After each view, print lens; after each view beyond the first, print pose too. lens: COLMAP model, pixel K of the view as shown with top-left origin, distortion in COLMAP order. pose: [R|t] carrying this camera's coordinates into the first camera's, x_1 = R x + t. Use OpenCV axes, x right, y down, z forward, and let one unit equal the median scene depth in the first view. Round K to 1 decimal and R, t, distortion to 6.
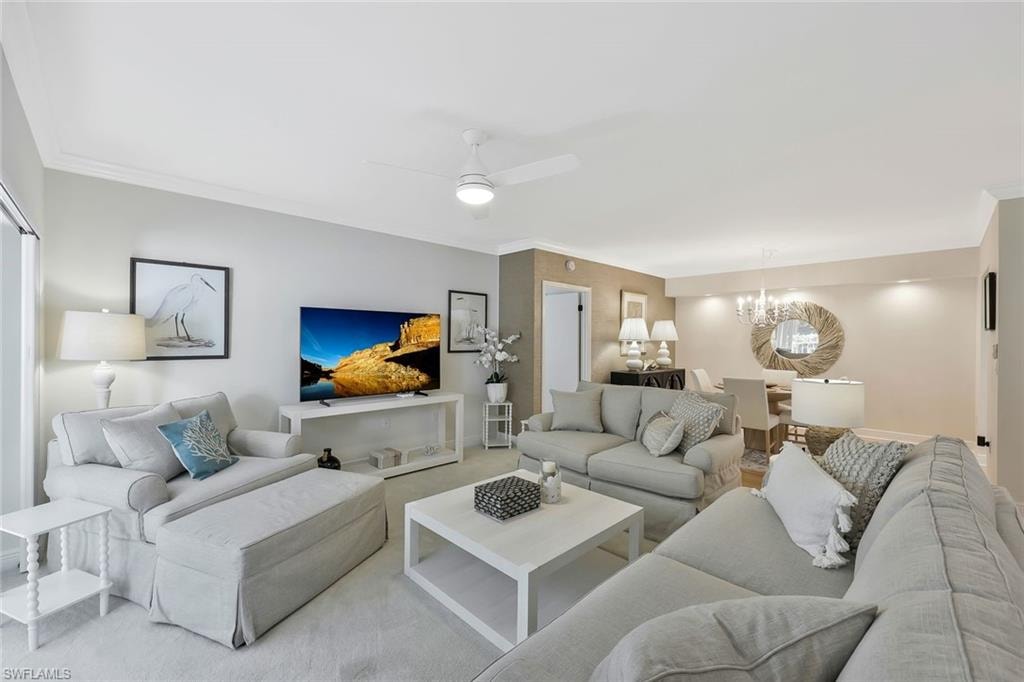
lens RADIAL K [[415.5, 0, 512.0], [0, 415.5, 341.0], [0, 0, 1]] dist [-0.000783, 0.000109]
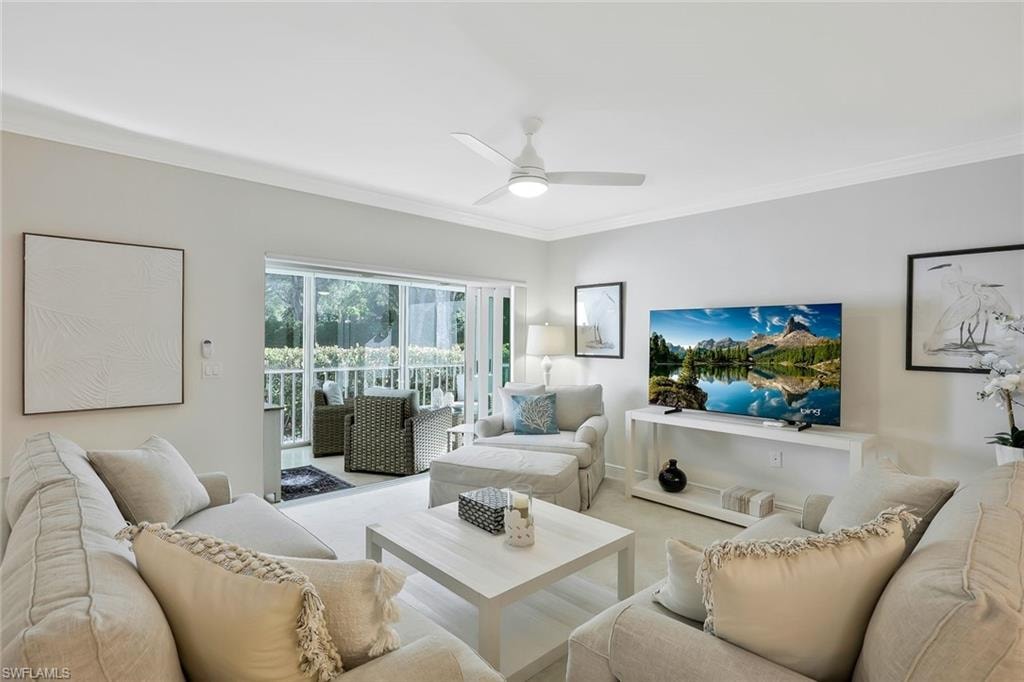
lens RADIAL K [[500.5, 0, 512.0], [0, 500.5, 341.0], [0, 0, 1]] dist [-0.001199, -0.000073]
pose [[-0.017289, -0.002458, -0.999848, 0.753847], [-0.013154, 0.999911, -0.002231, -0.001291], [0.999764, 0.013113, -0.017320, 0.713833]]
